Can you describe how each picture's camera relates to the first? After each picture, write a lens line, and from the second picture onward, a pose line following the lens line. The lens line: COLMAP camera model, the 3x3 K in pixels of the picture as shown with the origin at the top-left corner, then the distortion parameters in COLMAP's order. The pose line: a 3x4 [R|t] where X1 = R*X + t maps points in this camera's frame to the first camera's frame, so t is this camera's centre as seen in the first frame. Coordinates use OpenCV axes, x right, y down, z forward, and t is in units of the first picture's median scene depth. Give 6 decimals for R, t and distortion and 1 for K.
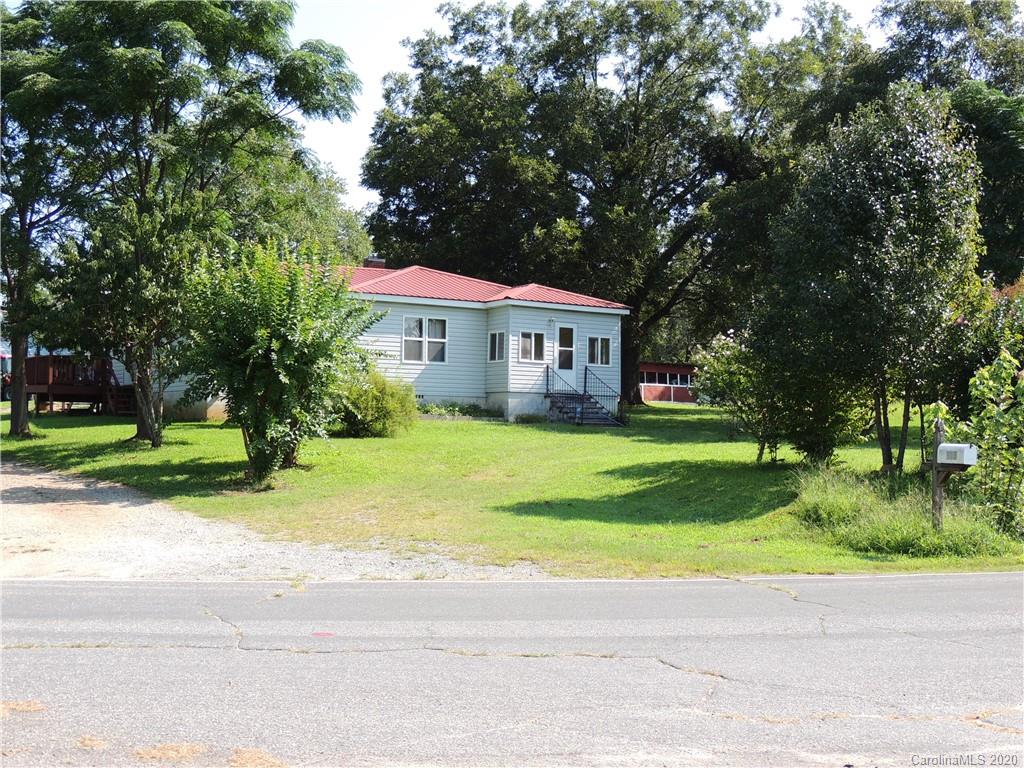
lens RADIAL K [[1492.3, 0, 512.0], [0, 1492.3, 436.3], [0, 0, 1]] dist [0.008713, -0.154109]
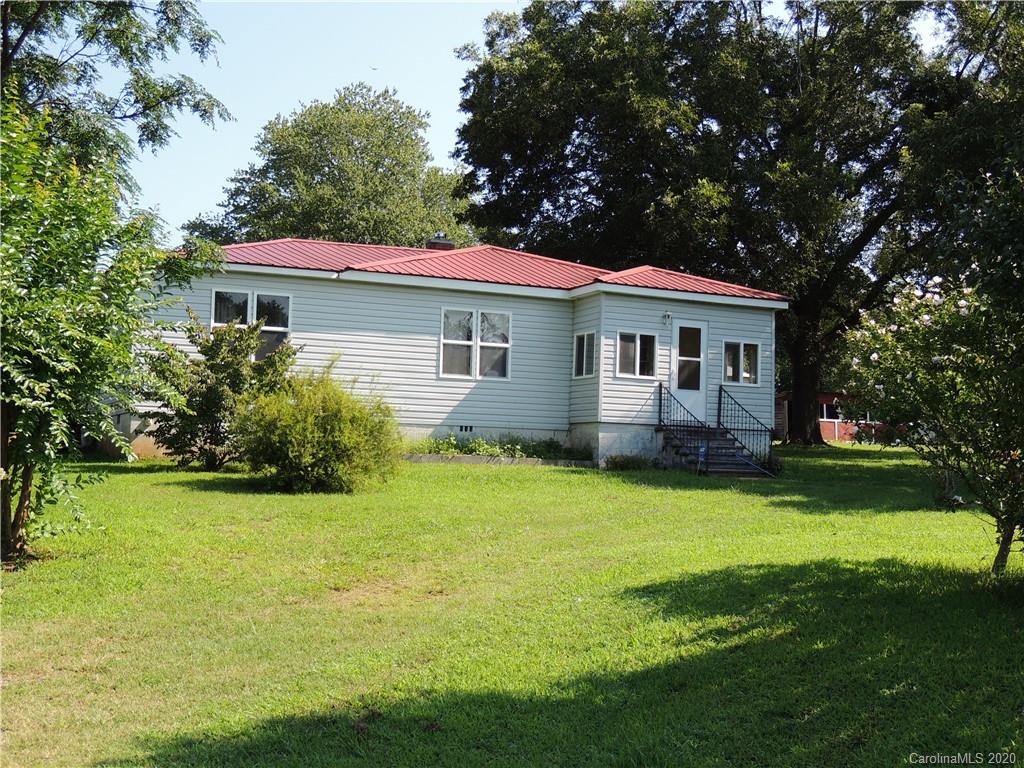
lens RADIAL K [[1492.3, 0, 512.0], [0, 1492.3, 436.3], [0, 0, 1]] dist [0.008713, -0.154109]
pose [[0.990167, 0.009945, -0.139534, 0.051755], [-0.013642, 0.999580, -0.025569, -0.005980], [0.139221, 0.027221, 0.989887, 0.333902]]
